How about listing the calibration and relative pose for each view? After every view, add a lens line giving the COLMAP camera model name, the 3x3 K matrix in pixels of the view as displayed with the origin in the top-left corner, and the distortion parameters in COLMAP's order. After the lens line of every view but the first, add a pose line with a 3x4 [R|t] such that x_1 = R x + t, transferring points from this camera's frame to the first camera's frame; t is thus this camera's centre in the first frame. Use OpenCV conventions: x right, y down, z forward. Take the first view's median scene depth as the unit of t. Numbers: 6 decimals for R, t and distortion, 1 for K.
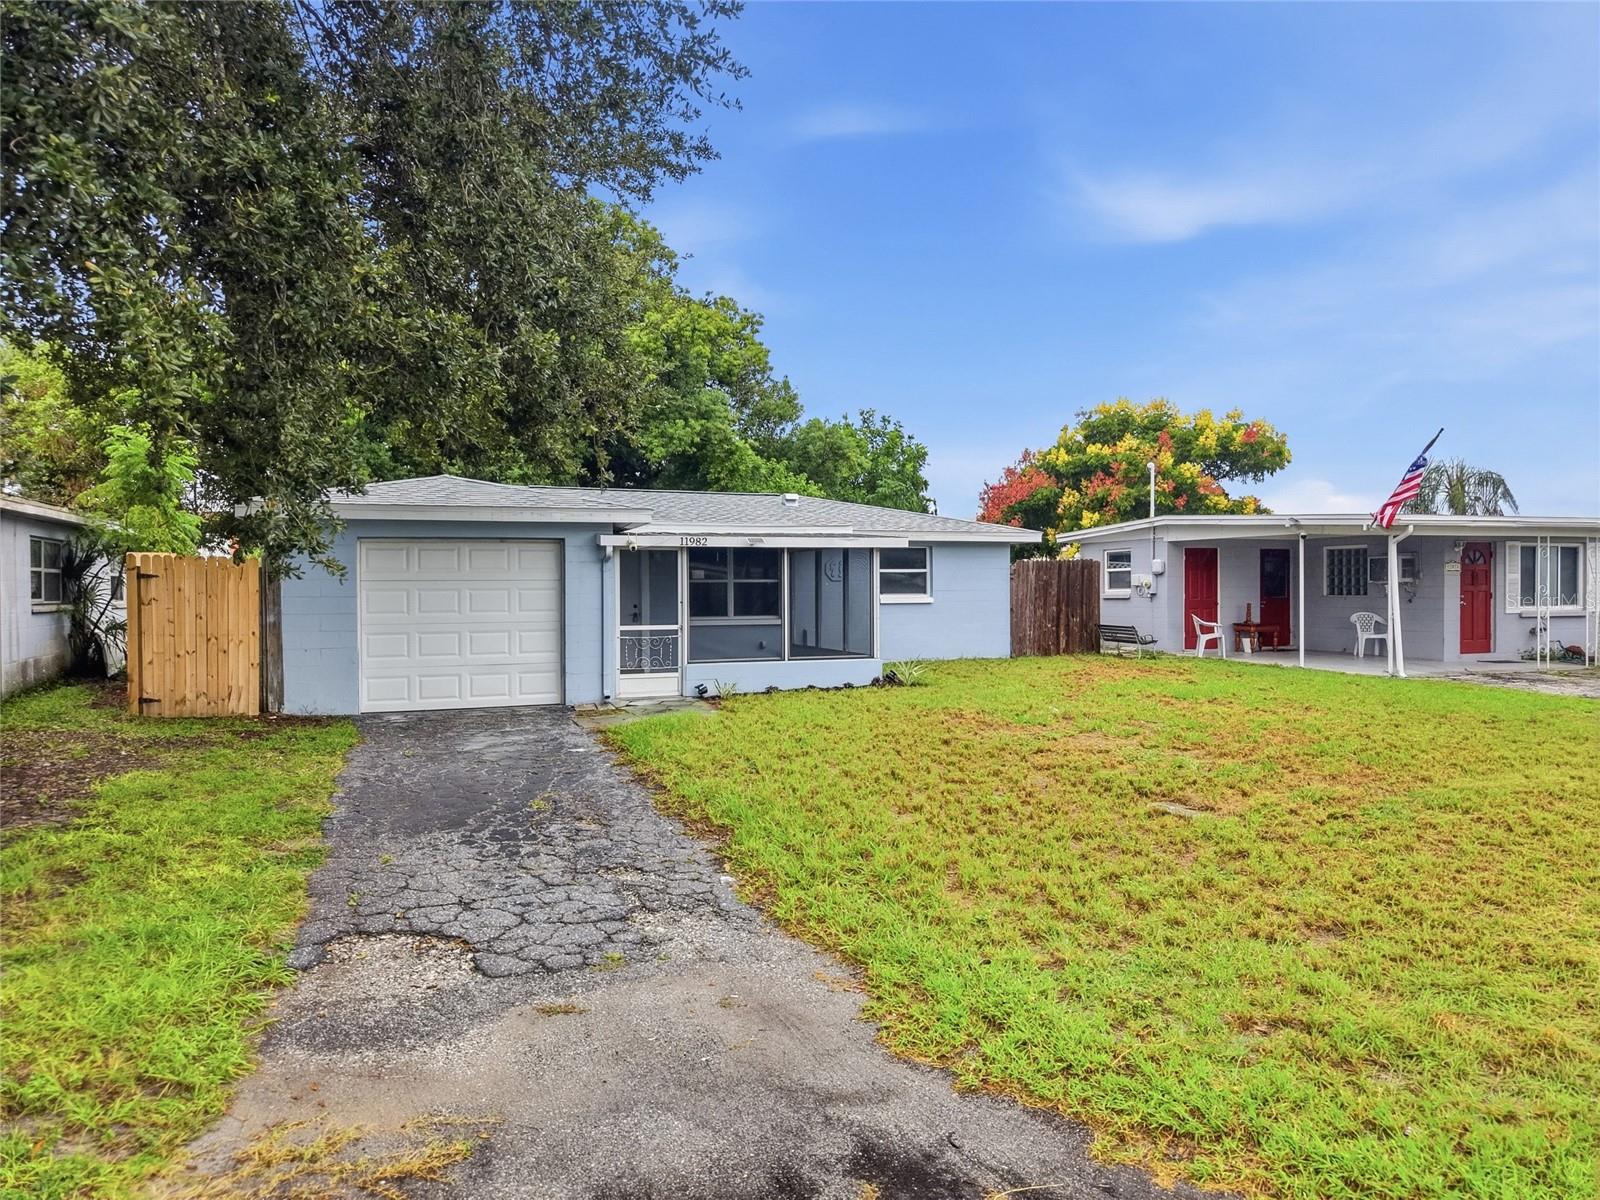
lens RADIAL K [[1072.5, 0, 796.5], [0, 1072.5, 598.9], [0, 0, 1]] dist [0.005724, -0.003590]
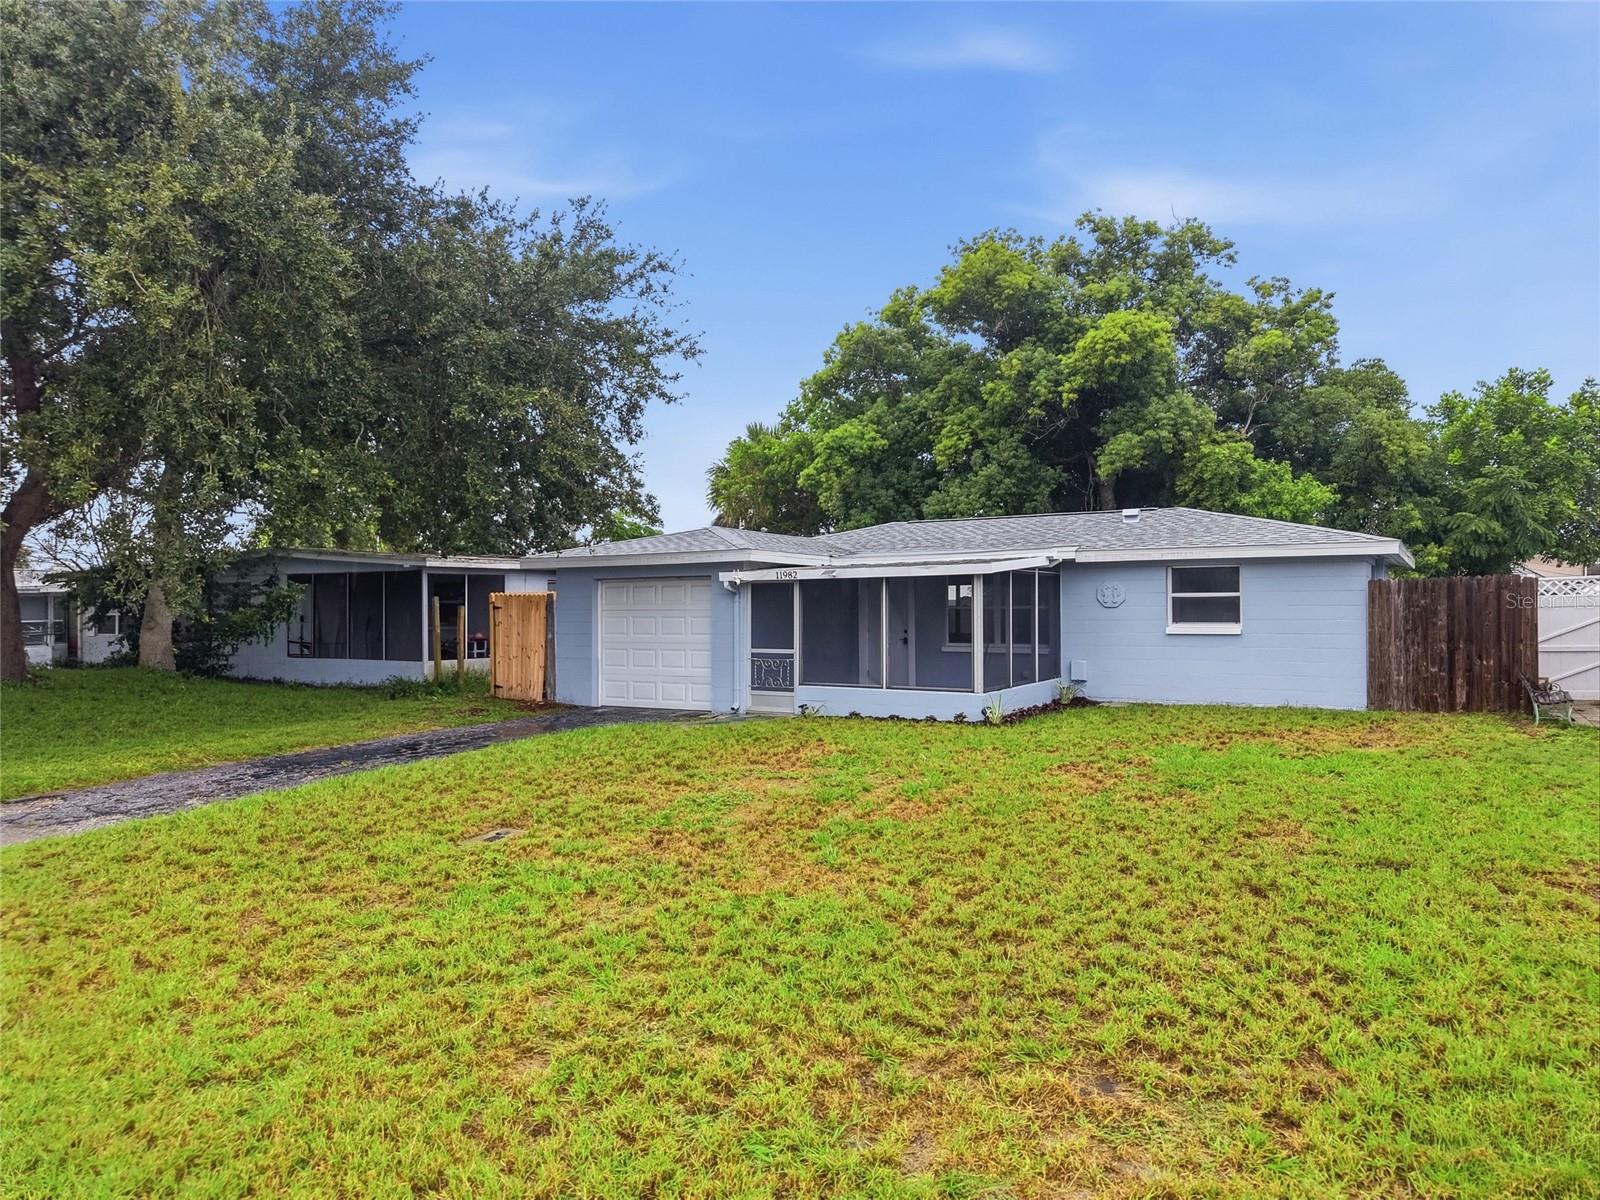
lens RADIAL K [[1072.5, 0, 792.8], [0, 1072.5, 607.0], [0, 0, 1]] dist [0.005724, -0.003590]
pose [[0.614612, 0.001828, -0.788828, 0.766763], [-0.006343, 0.999976, -0.002625, -0.017406], [0.788804, 0.006617, 0.614609, 0.320614]]
